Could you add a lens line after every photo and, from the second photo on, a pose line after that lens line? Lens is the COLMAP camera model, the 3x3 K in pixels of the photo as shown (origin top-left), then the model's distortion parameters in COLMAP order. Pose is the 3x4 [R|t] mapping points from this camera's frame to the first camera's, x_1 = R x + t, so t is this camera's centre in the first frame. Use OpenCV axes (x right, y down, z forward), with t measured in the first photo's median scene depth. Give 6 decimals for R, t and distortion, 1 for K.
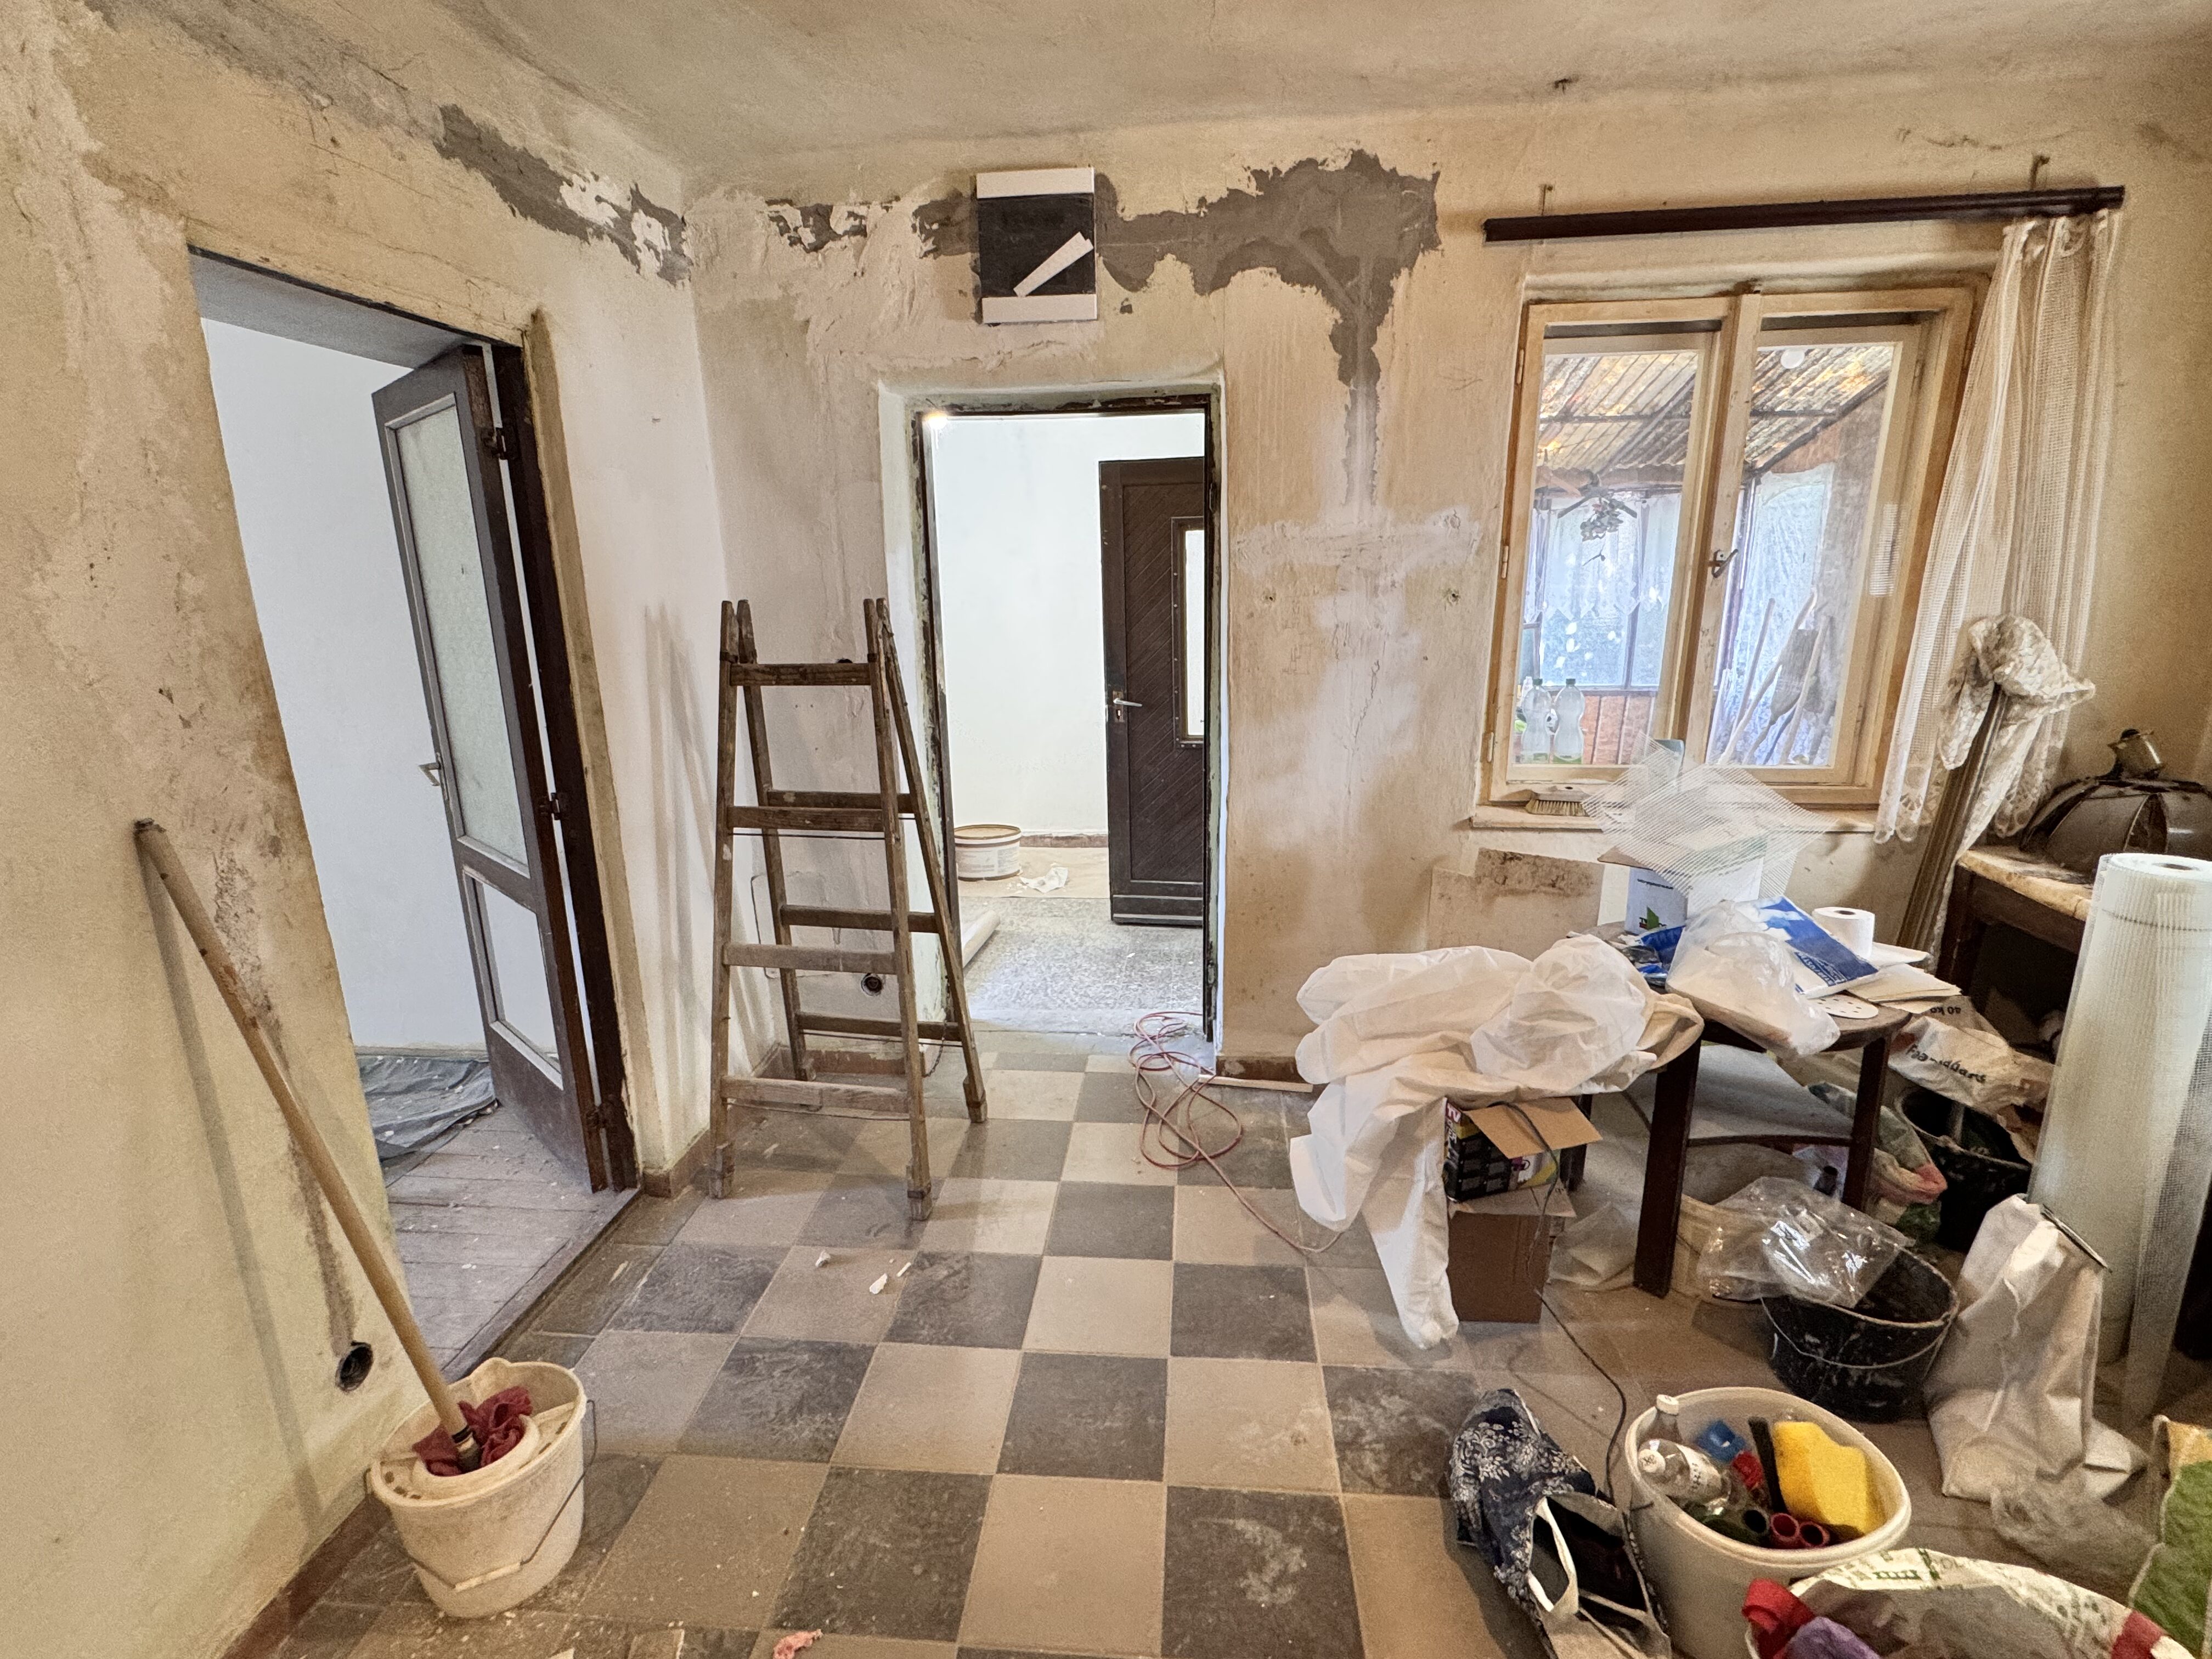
lens RADIAL K [[1022.7, 0, 1104.5], [0, 1022.7, 837.8], [0, 0, 1]] dist [-0.002208, -0.000893]
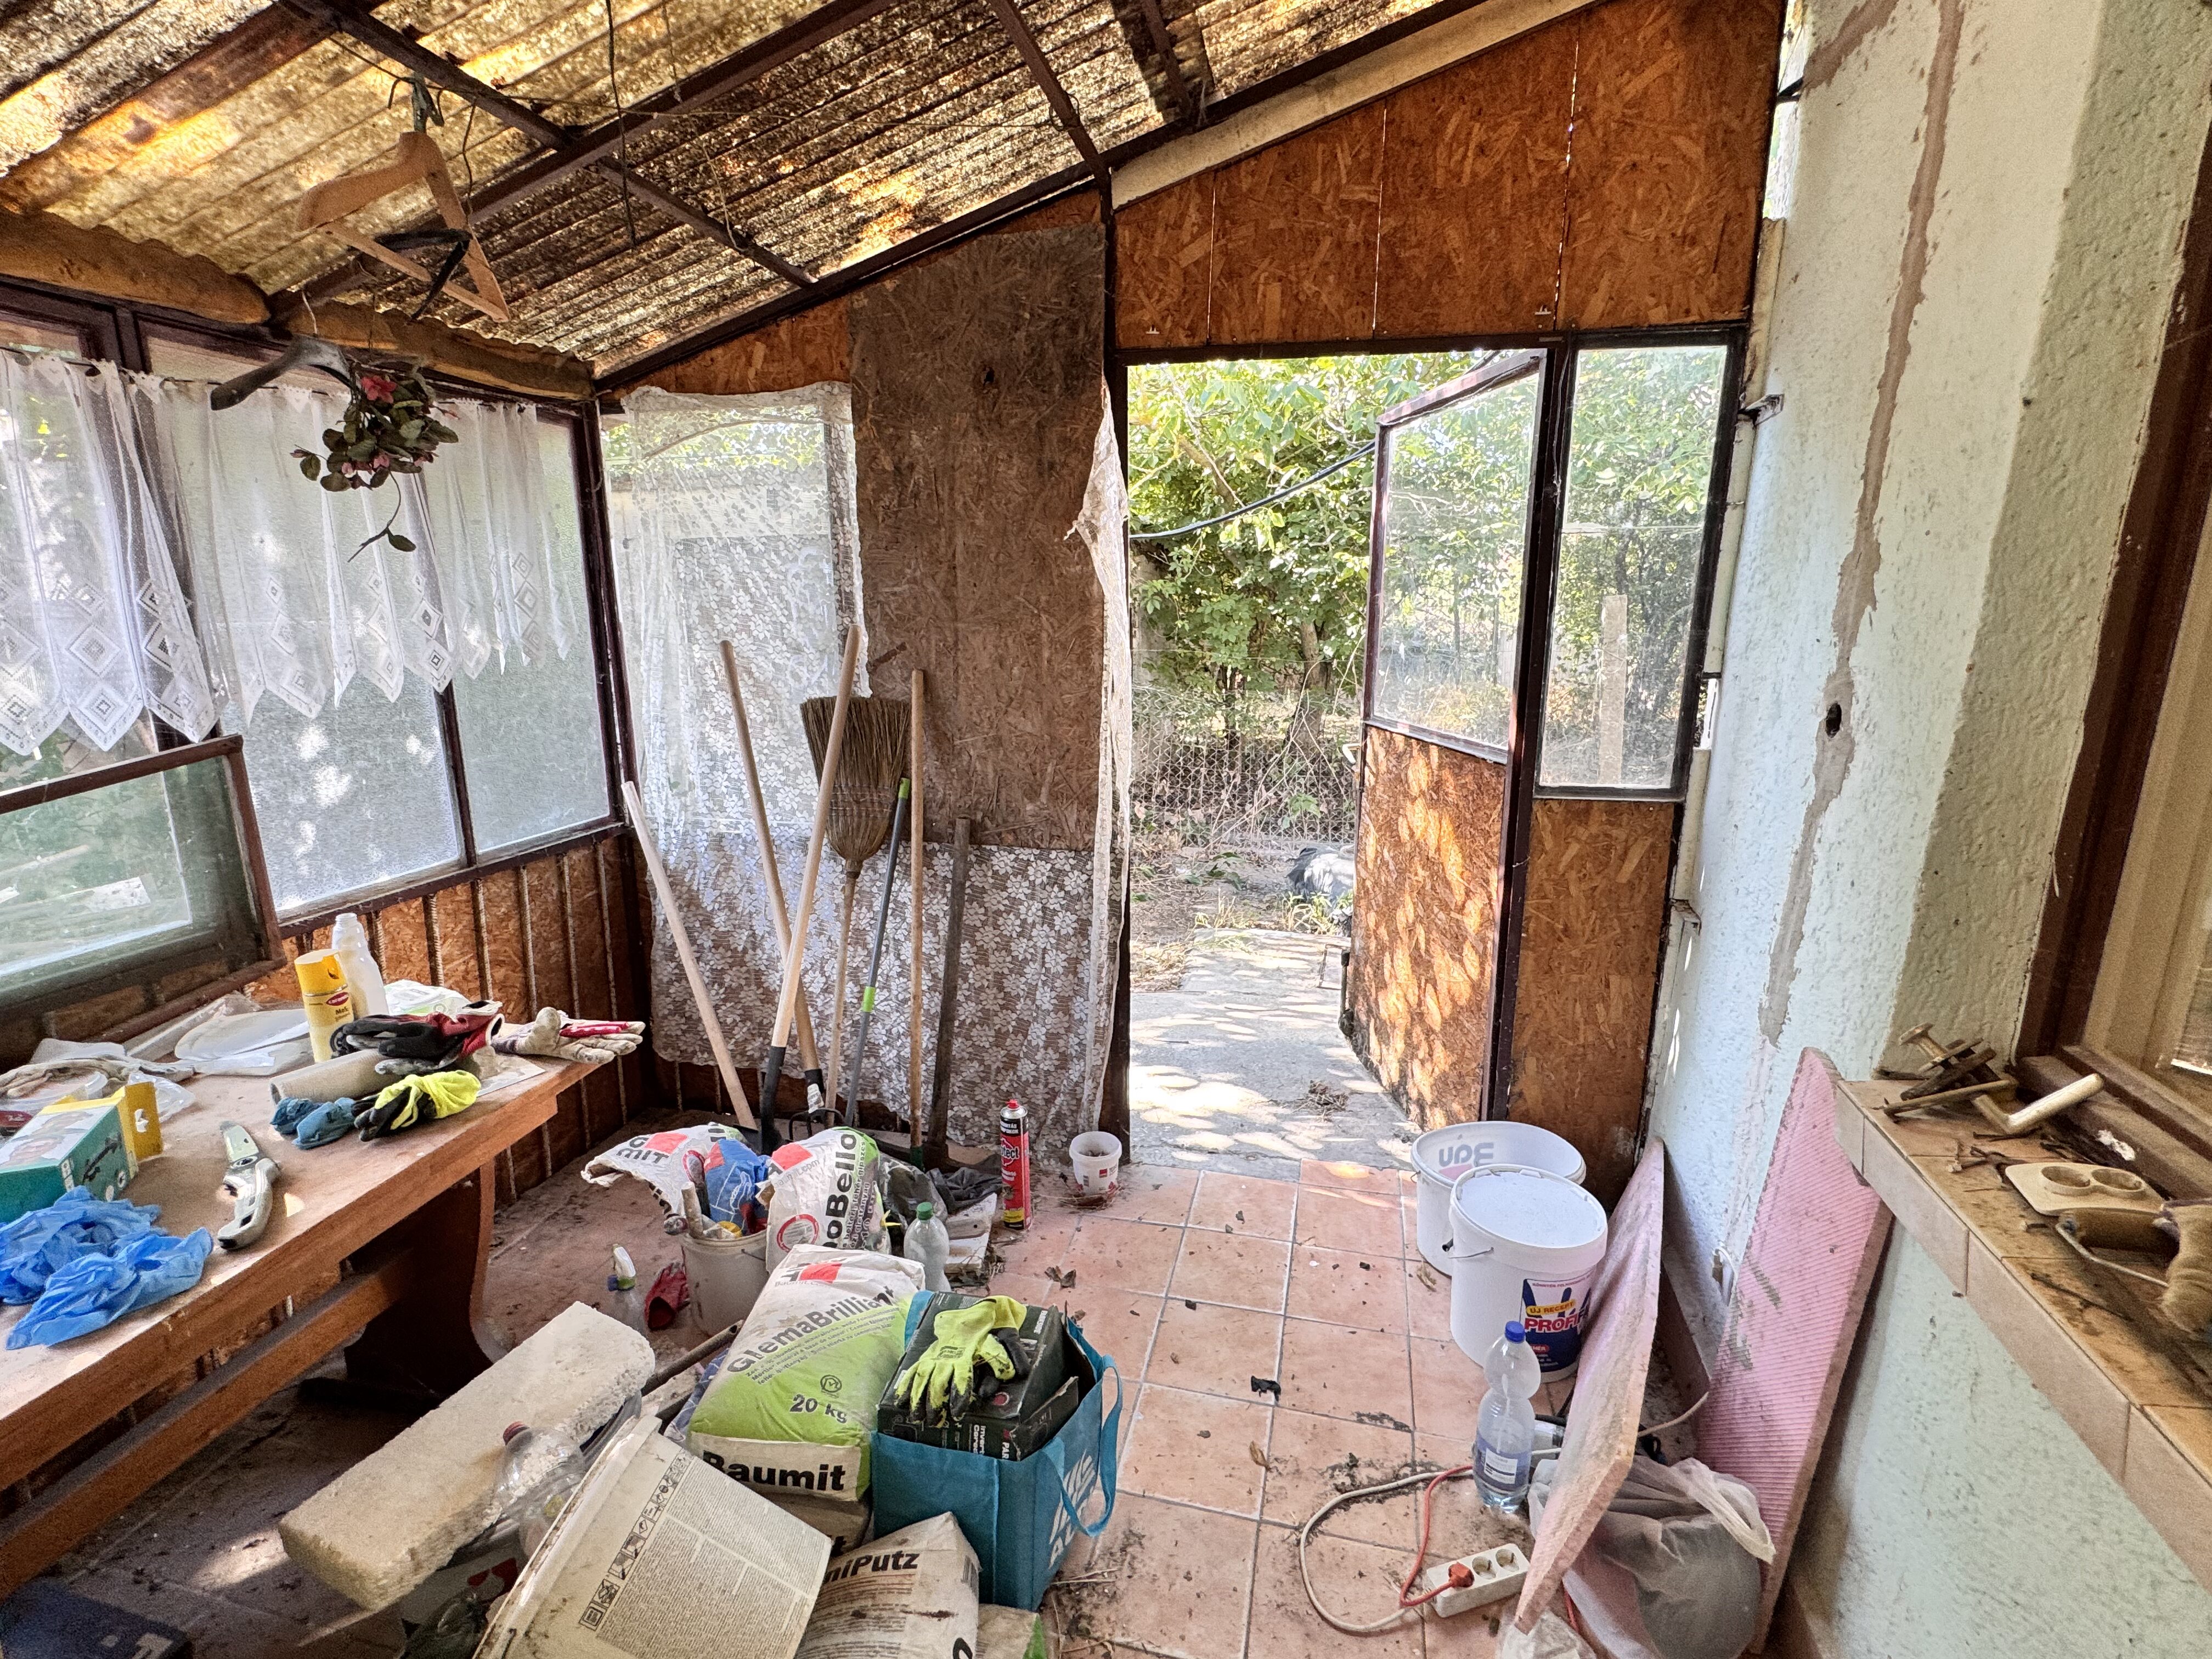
lens RADIAL K [[1022.7, 0, 1104.5], [0, 1022.7, 837.8], [0, 0, 1]] dist [-0.002208, -0.000893]
pose [[0.146131, -0.218210, 0.964899, 0.159192], [0.238399, 0.954392, 0.179728, -0.184835], [-0.960110, 0.203767, 0.191487, 0.728887]]
